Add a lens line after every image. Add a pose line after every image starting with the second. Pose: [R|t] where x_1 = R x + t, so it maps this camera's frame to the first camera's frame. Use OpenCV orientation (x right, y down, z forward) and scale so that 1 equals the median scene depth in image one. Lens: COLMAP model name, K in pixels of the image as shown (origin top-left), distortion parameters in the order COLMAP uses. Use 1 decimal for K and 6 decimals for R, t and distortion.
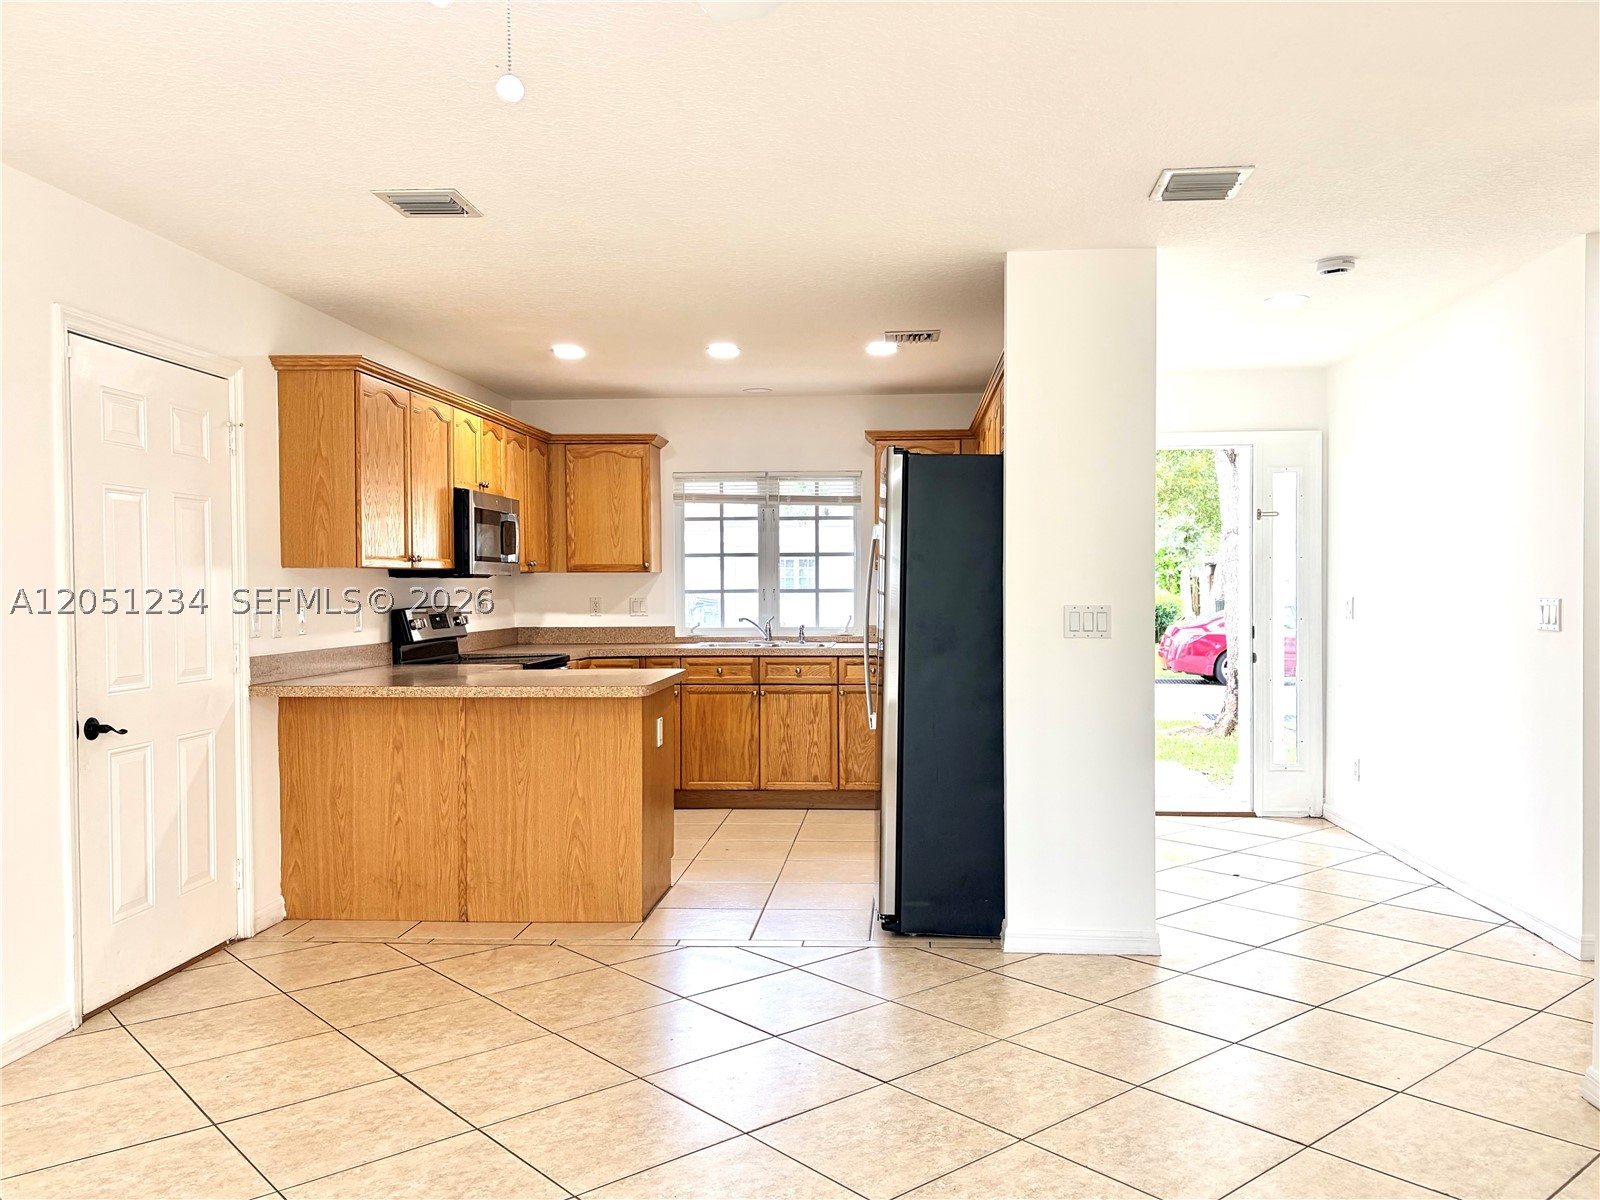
lens RADIAL K [[1227.3, 0, 792.0], [0, 1227.3, 613.1], [0, 0, 1]] dist [0.038596, -0.016327]
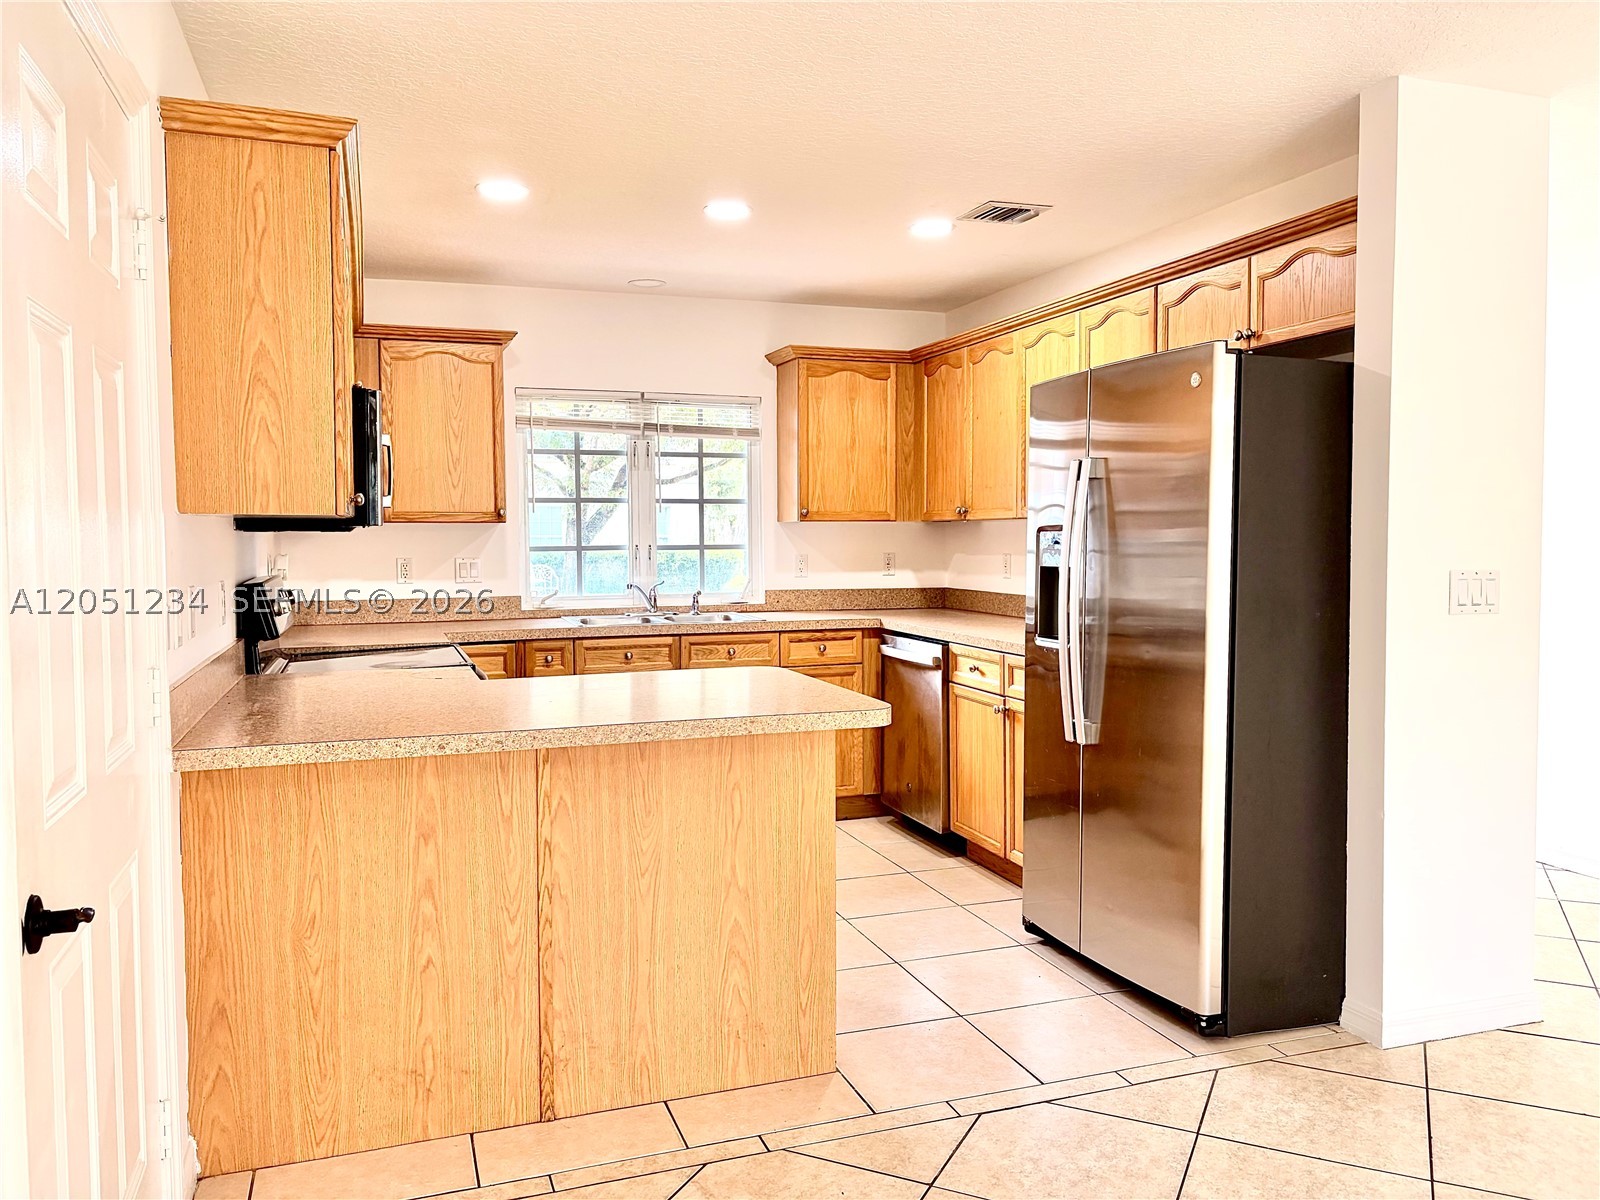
lens RADIAL K [[1227.3, 0, 811.4], [0, 1227.3, 588.7], [0, 0, 1]] dist [0.038596, -0.016327]
pose [[0.919957, -0.018117, 0.391601, -0.373479], [0.010223, 0.999701, 0.022234, -0.013749], [-0.391886, -0.016451, 0.919867, 0.413229]]
